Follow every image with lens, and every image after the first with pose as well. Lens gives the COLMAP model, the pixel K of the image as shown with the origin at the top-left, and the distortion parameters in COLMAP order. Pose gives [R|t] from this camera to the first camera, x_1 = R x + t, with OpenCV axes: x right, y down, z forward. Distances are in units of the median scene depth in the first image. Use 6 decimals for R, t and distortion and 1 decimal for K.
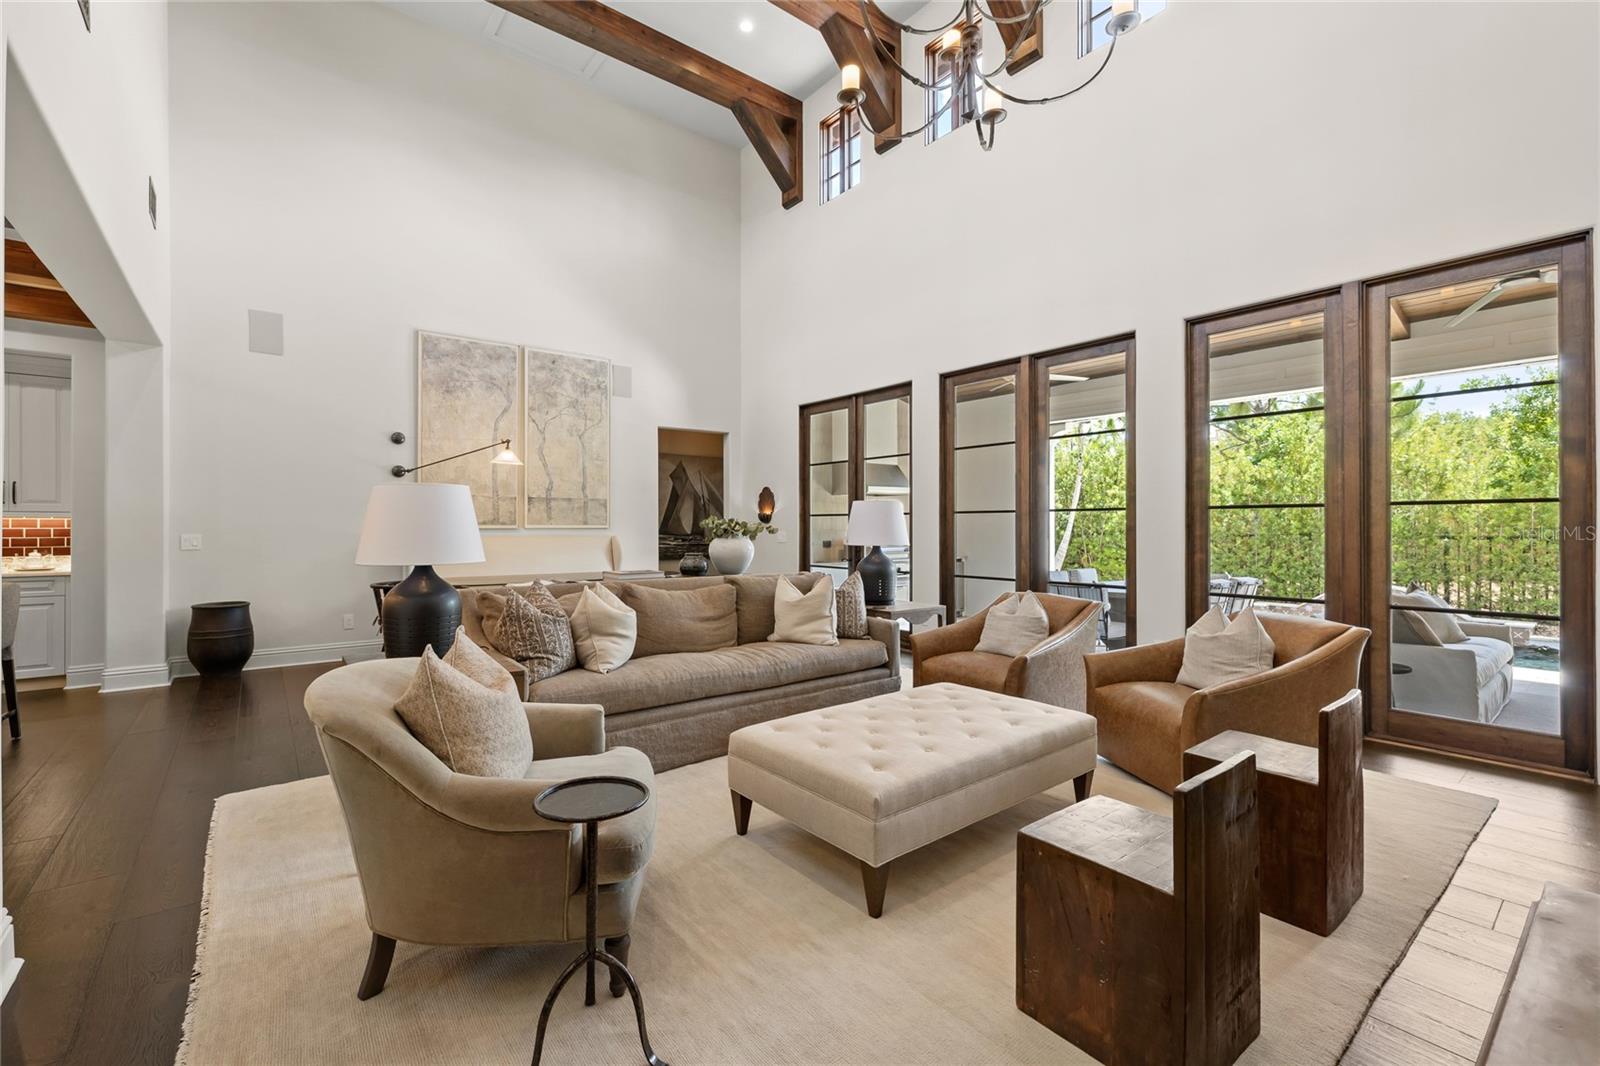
lens RADIAL K [[677.6, 0, 772.0], [0, 677.6, 518.3], [0, 0, 1]] dist [0.000202, 0.000526]
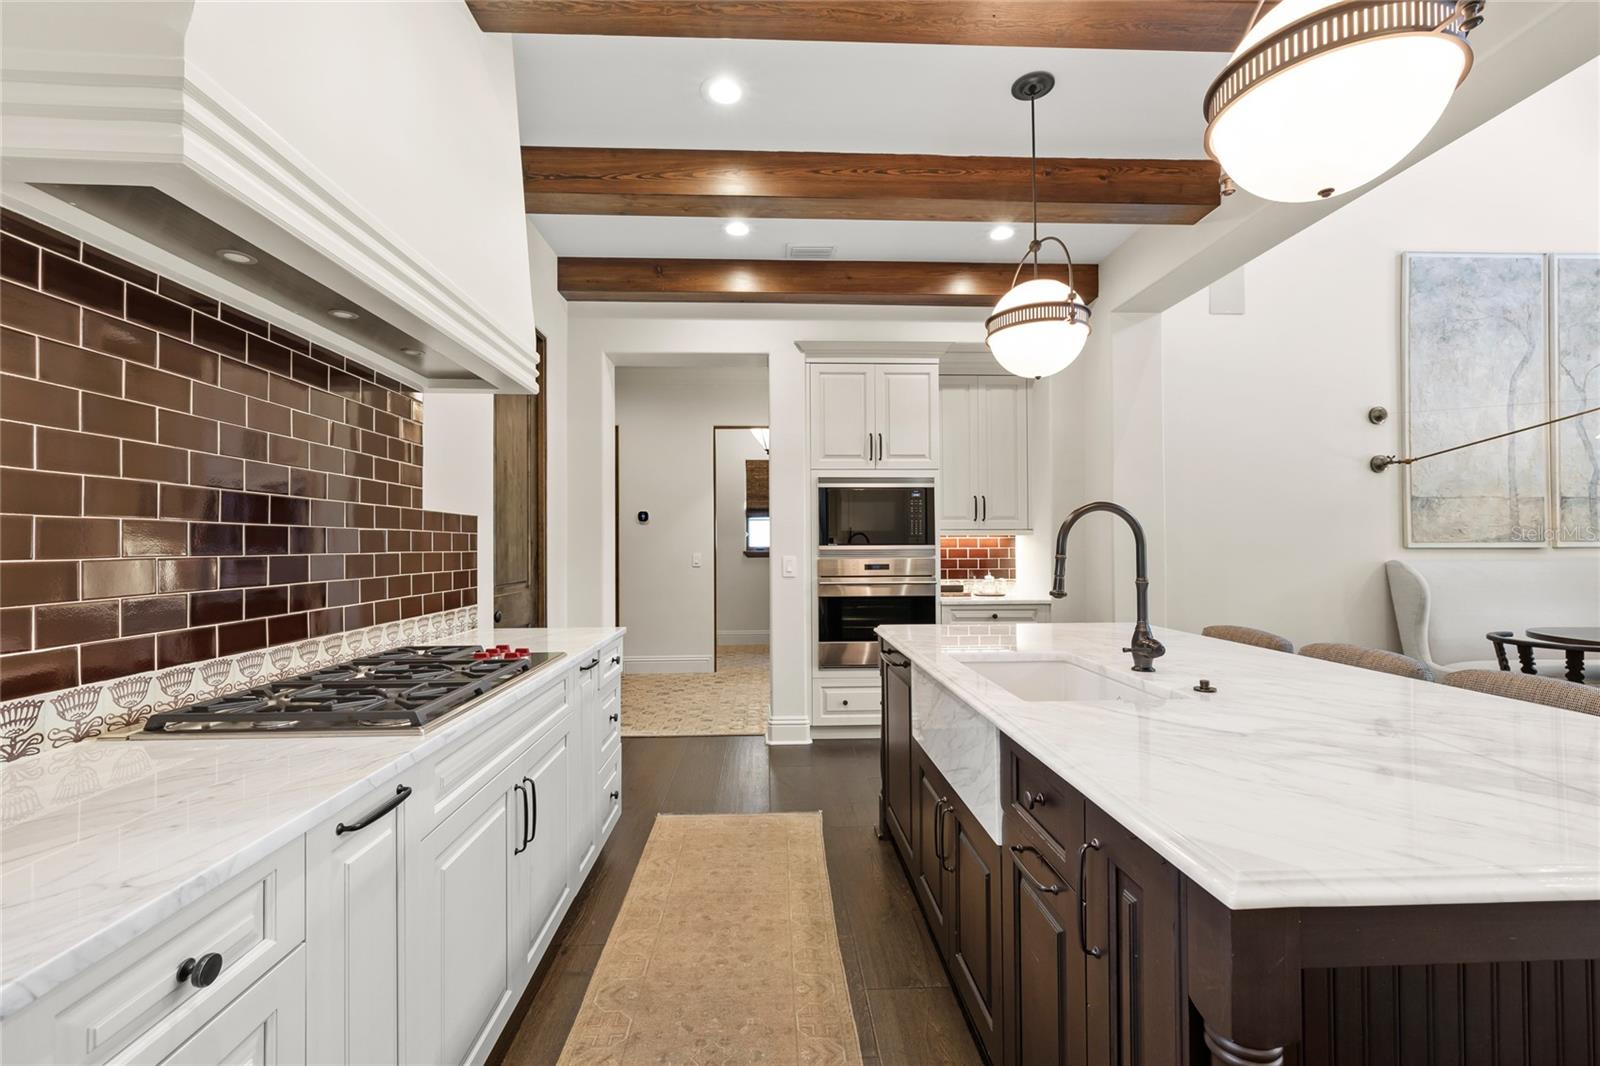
lens RADIAL K [[677.6, 0, 794.5], [0, 677.6, 537.3], [0, 0, 1]] dist [0.000202, 0.000526]
pose [[0.813874, -0.011620, -0.580926, -0.569154], [0.010064, 0.999932, -0.005902, 0.002261], [0.580955, -0.001042, 0.813935, 0.092861]]
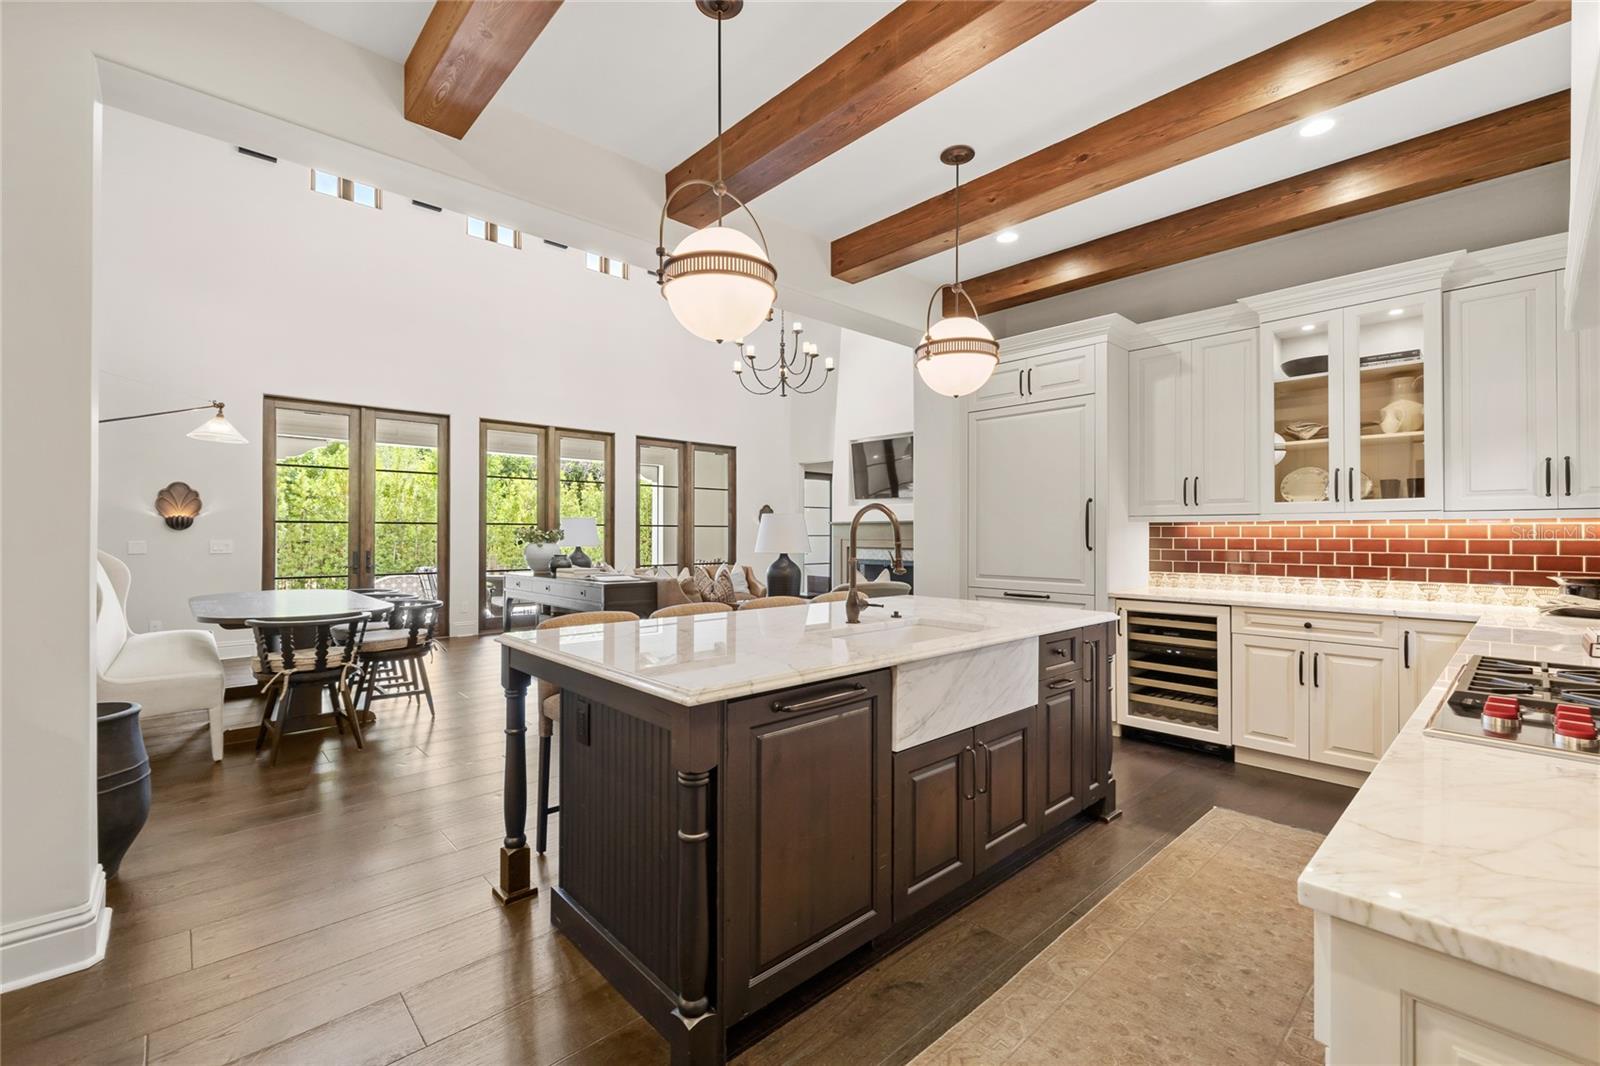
lens RADIAL K [[677.6, 0, 793.6], [0, 677.6, 531.7], [0, 0, 1]] dist [0.000202, 0.000526]
pose [[-0.081182, 0.003180, 0.996694, -0.968826], [-0.011485, 0.999926, -0.004126, 0.005412], [-0.996633, -0.011782, -0.081140, 0.437187]]
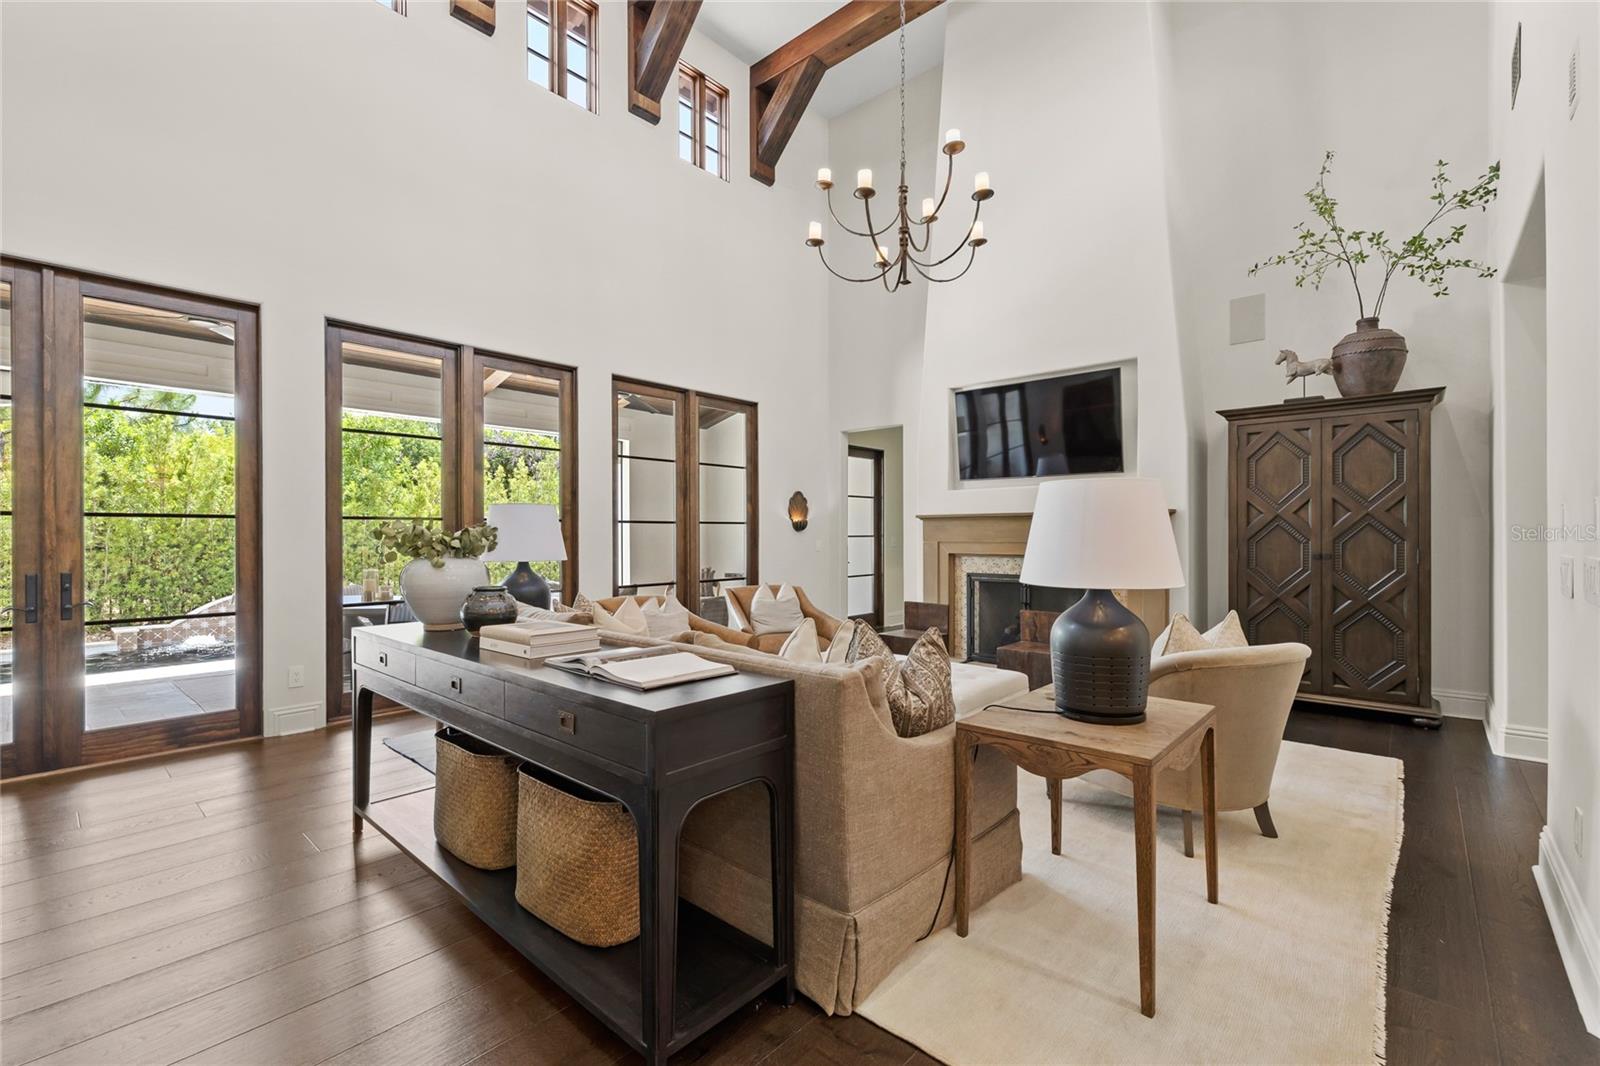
lens RADIAL K [[677.6, 0, 792.1], [0, 677.6, 539.4], [0, 0, 1]] dist [0.000202, 0.000526]
pose [[-0.179178, -0.006849, 0.983793, -0.456512], [-0.006620, 0.999962, 0.005755, 0.006757], [-0.983794, -0.005482, -0.179216, 0.572096]]
